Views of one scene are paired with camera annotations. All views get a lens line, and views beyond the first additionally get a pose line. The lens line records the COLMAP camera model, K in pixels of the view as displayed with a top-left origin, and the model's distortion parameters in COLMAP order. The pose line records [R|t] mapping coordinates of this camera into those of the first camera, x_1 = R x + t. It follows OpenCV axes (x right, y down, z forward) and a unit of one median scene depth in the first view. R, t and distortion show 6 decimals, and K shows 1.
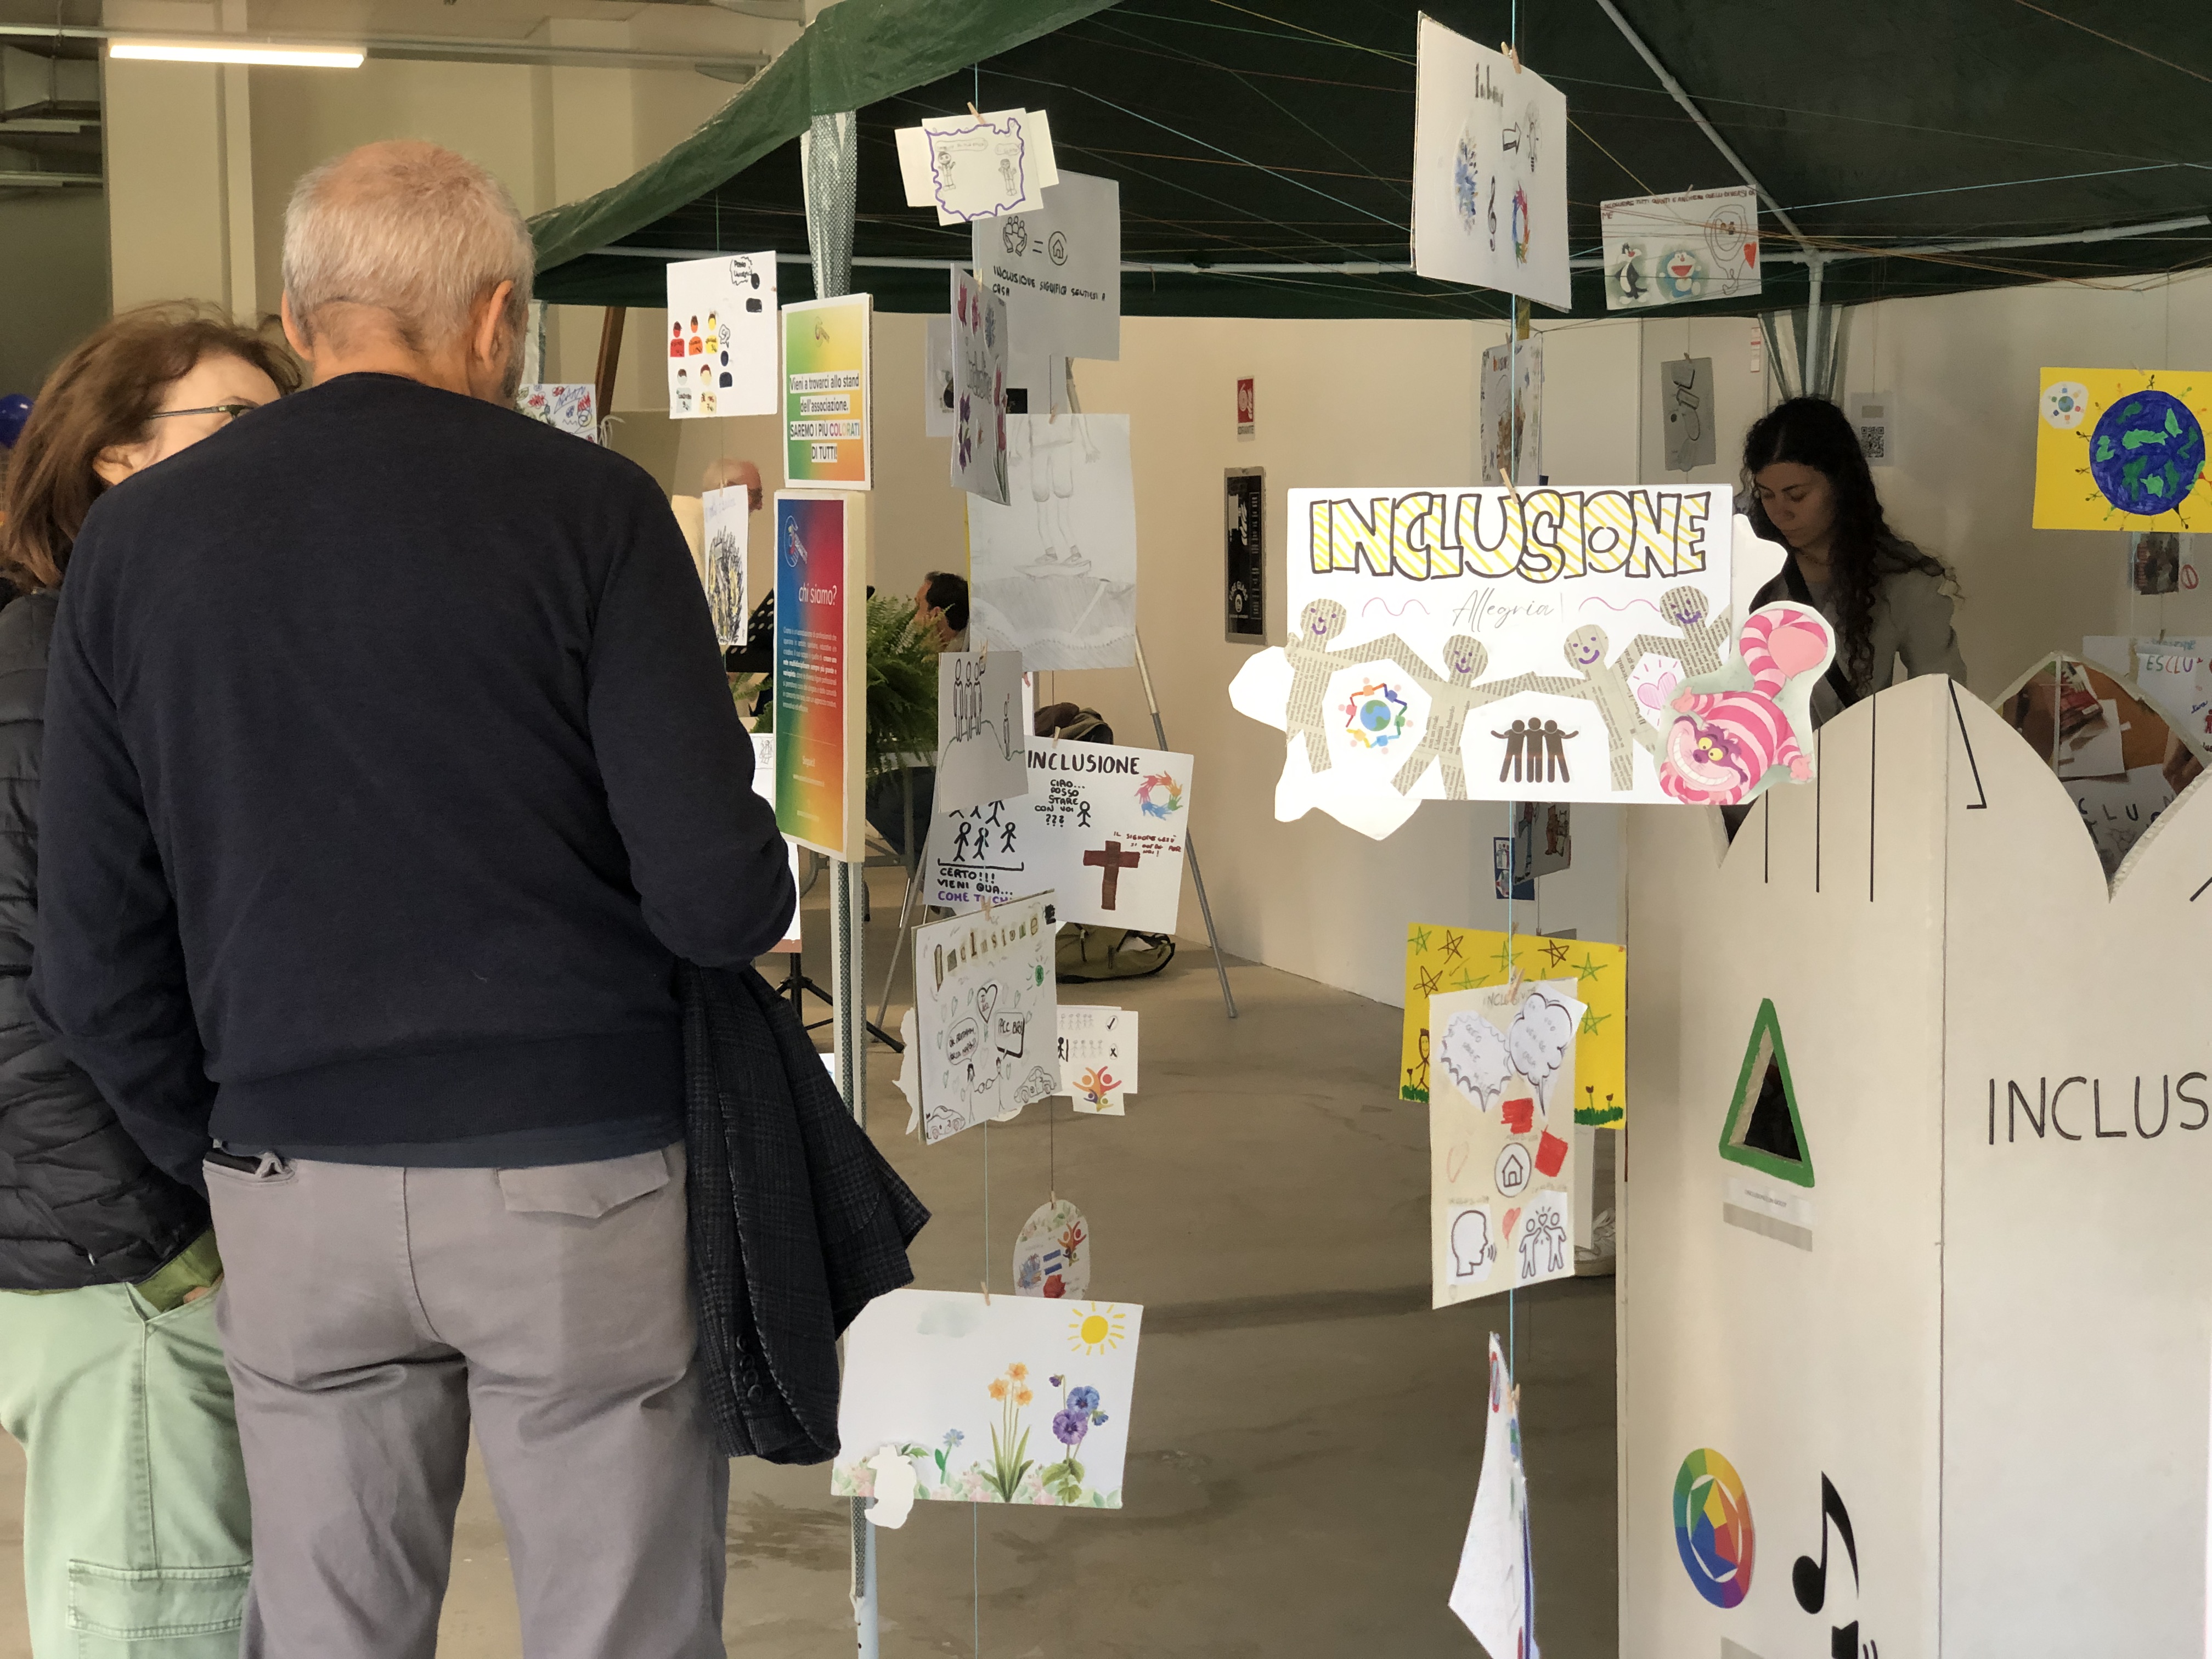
lens RADIAL K [[3389.9, 0, 985.2], [0, 3389.9, 839.1], [0, 0, 1]] dist [0.056311, -0.168731]
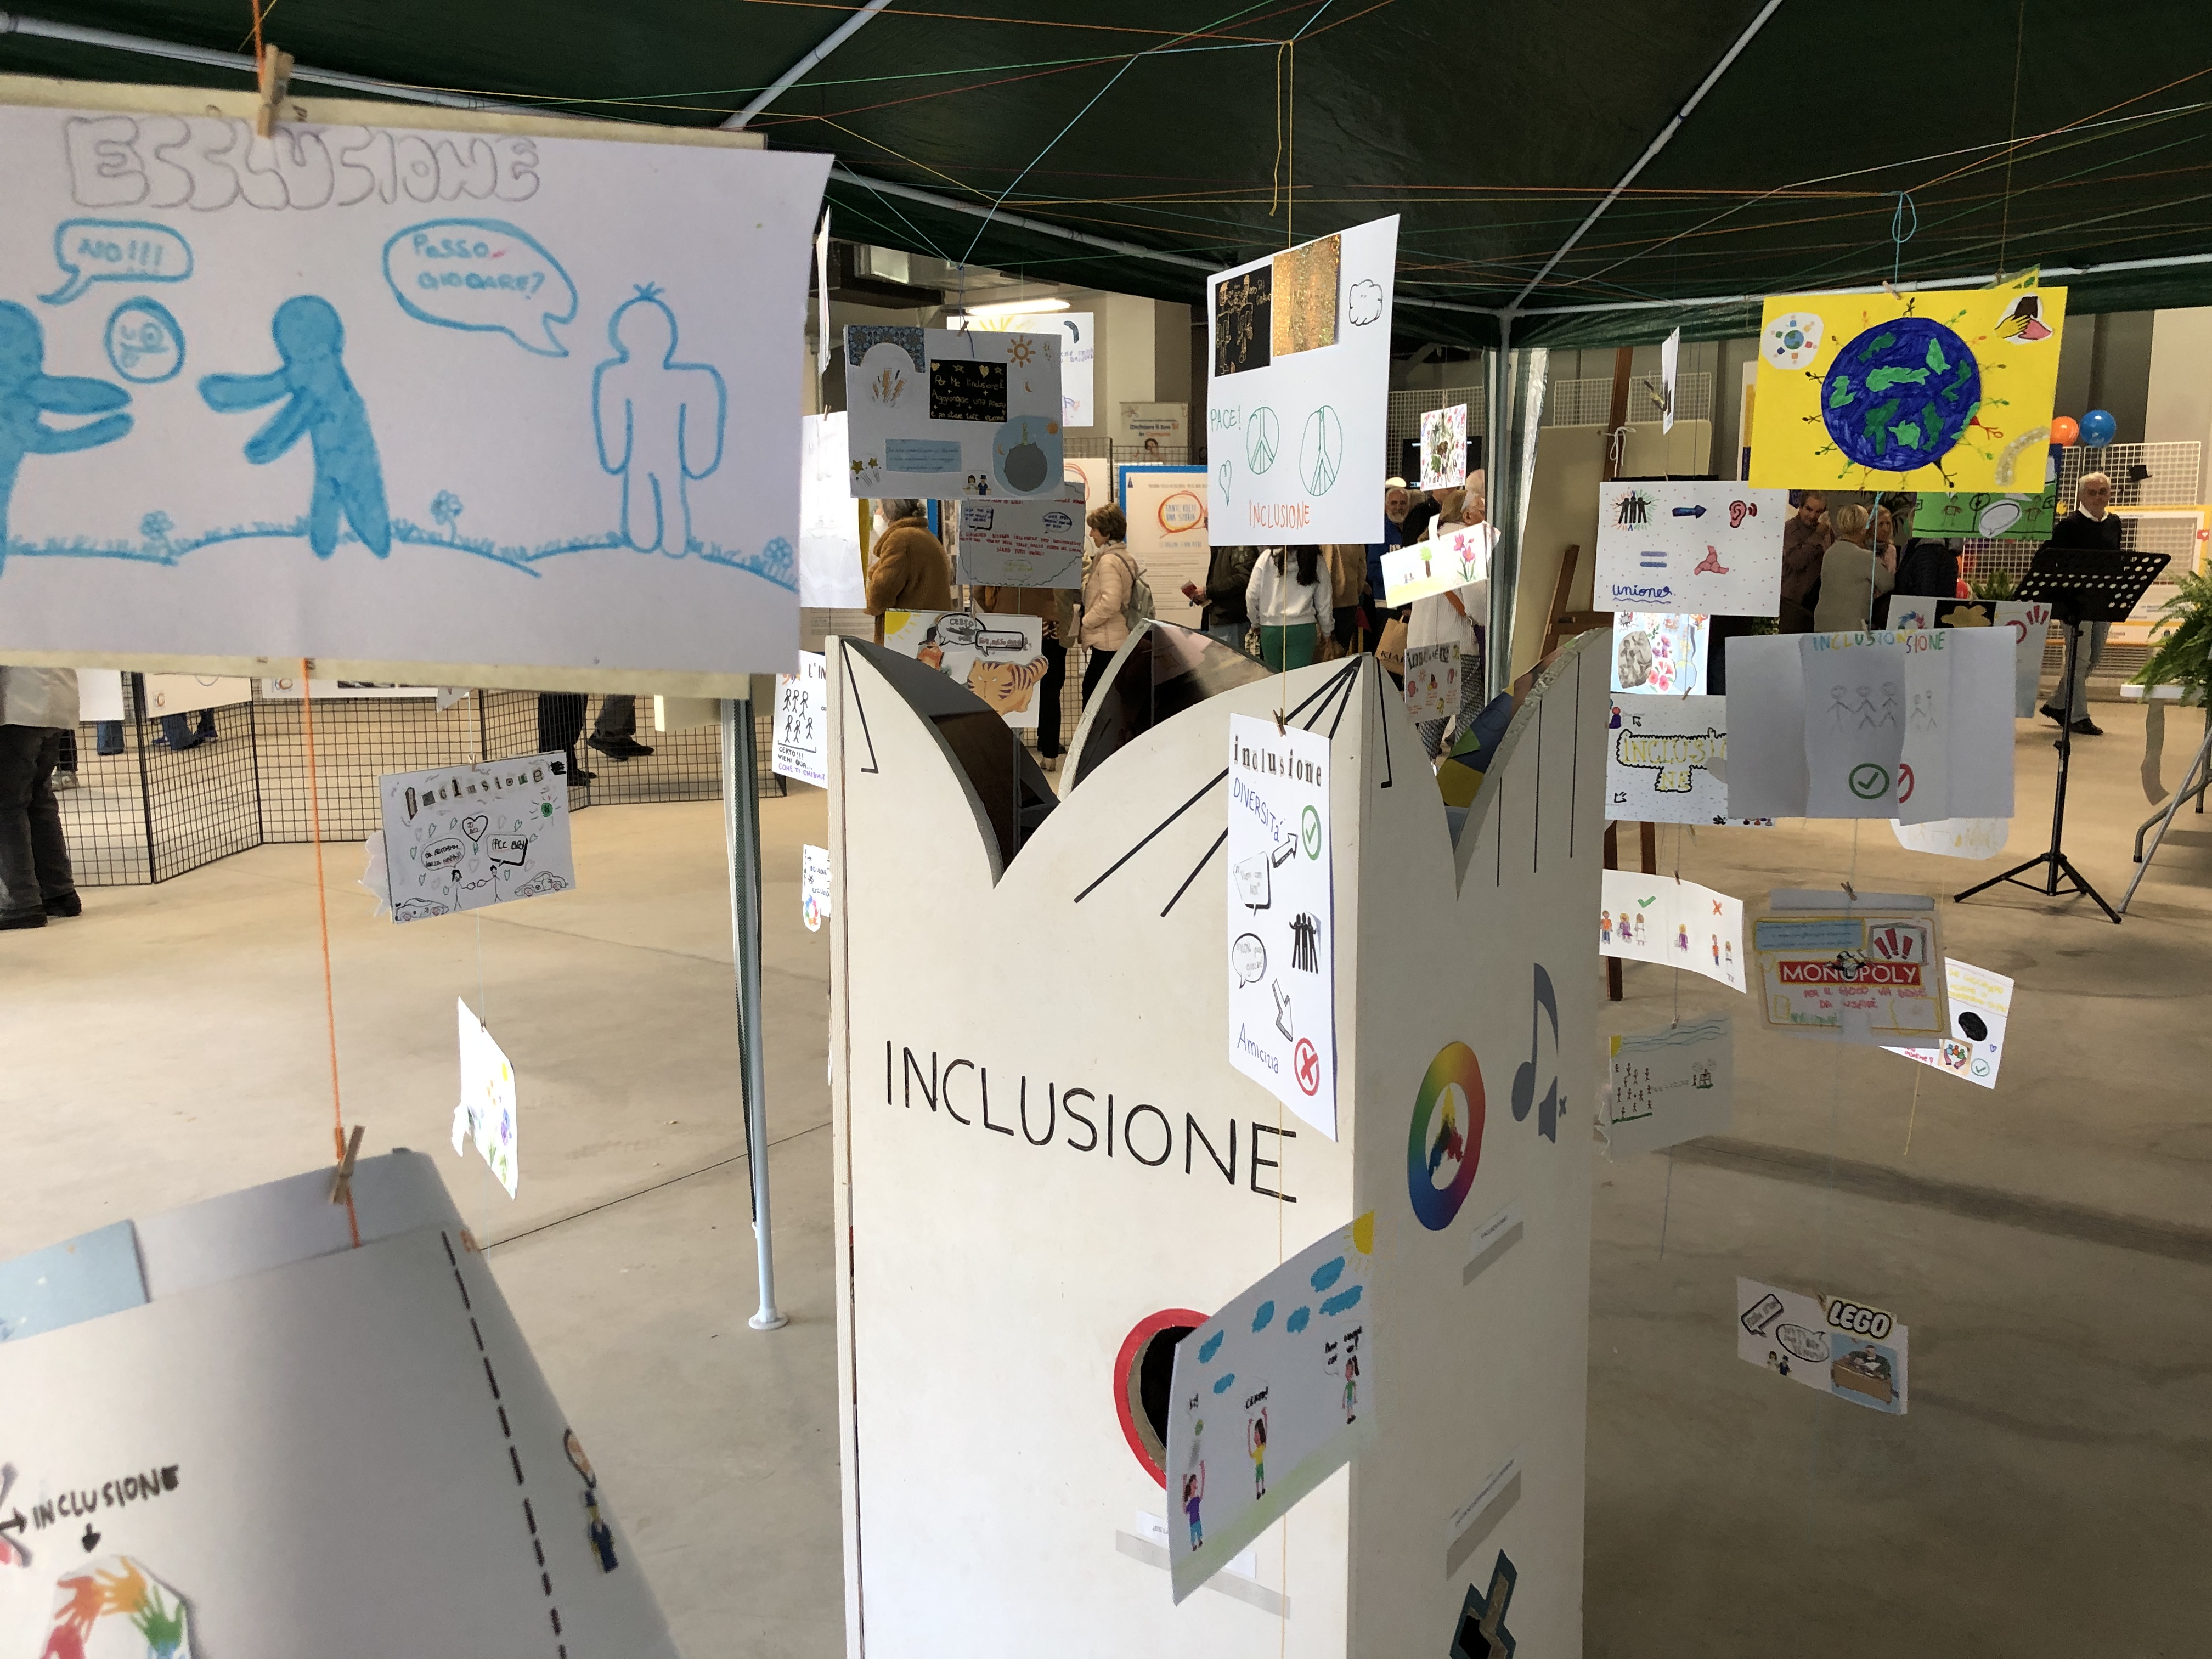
lens RADIAL K [[1853.7, 0, 1089.3], [0, 1853.7, 842.7], [0, 0, 1]] dist [-0.001011, -0.016486]
pose [[0.590159, 0.148894, -0.793437, 0.687812], [-0.076803, 0.988742, 0.128418, -0.055936], [0.803625, -0.014848, 0.594950, 0.659454]]
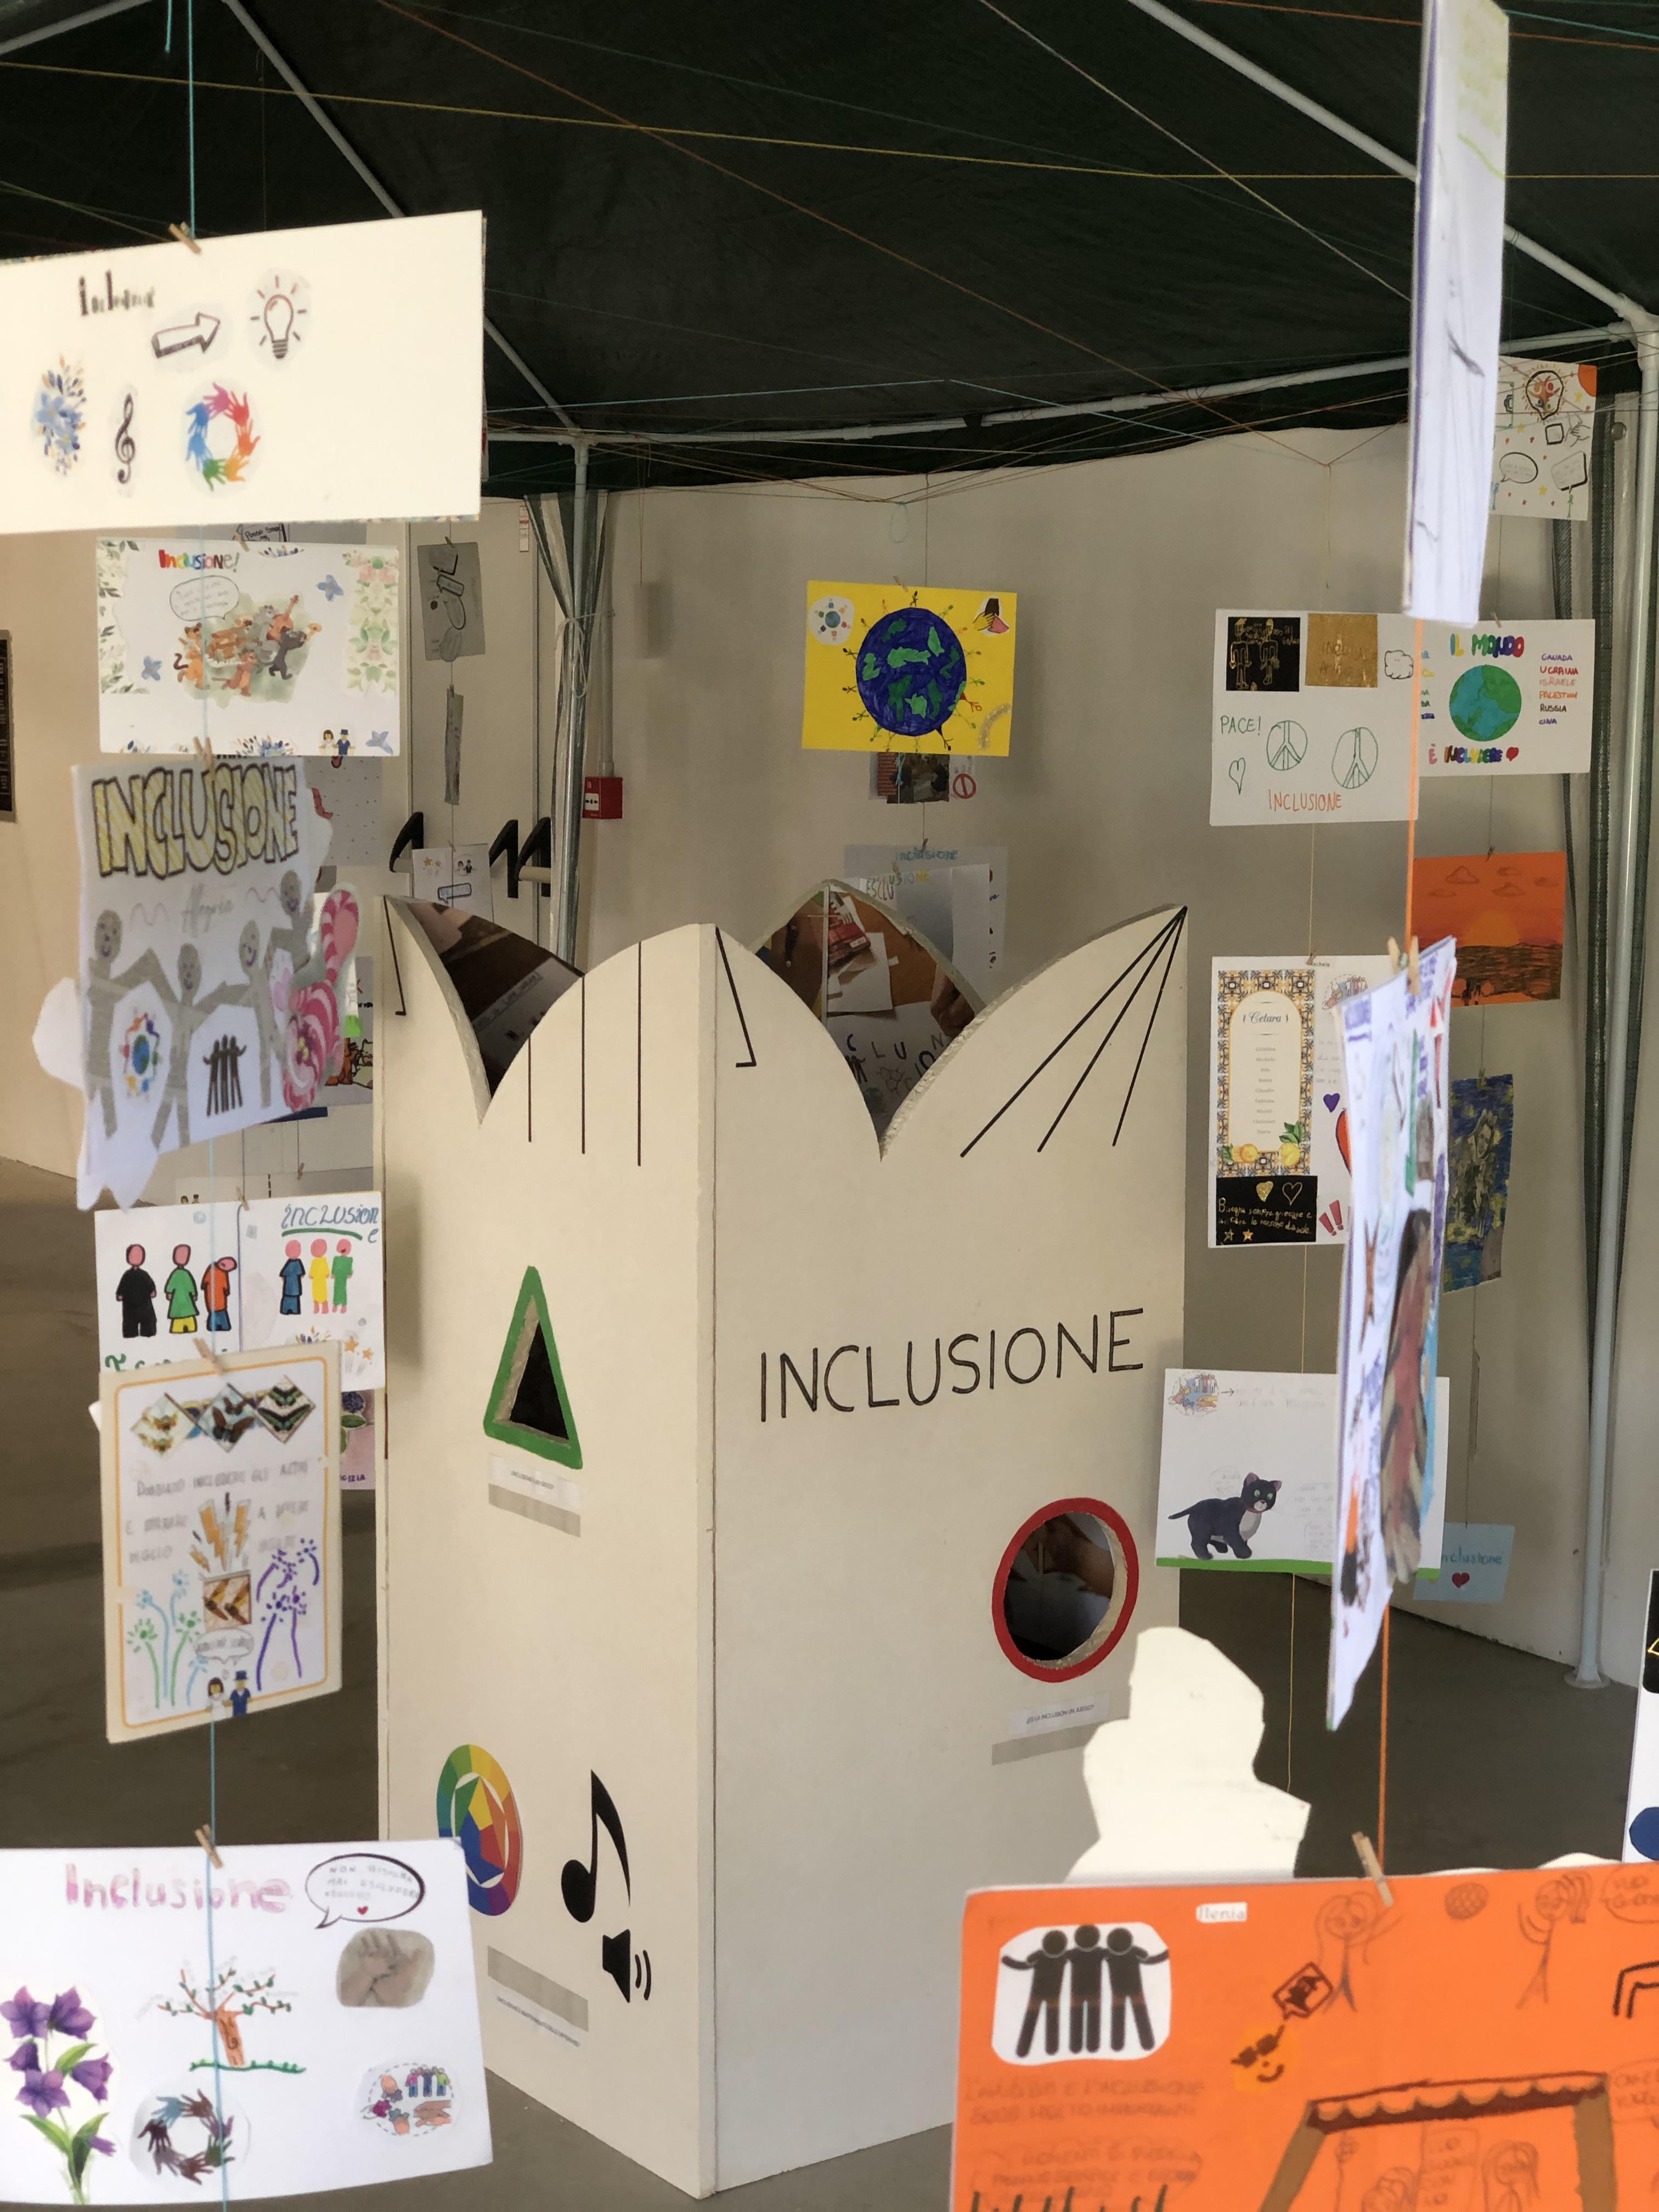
lens RADIAL K [[3348.0, 0, 829.5], [0, 3348.0, 1106.0], [0, 0, 1]] dist [0.102595, -0.254608]
pose [[0.952399, -0.016502, 0.304409, 0.029397], [0.005402, 0.999291, 0.037269, -0.029230], [-0.304808, -0.033851, 0.951812, 0.105045]]
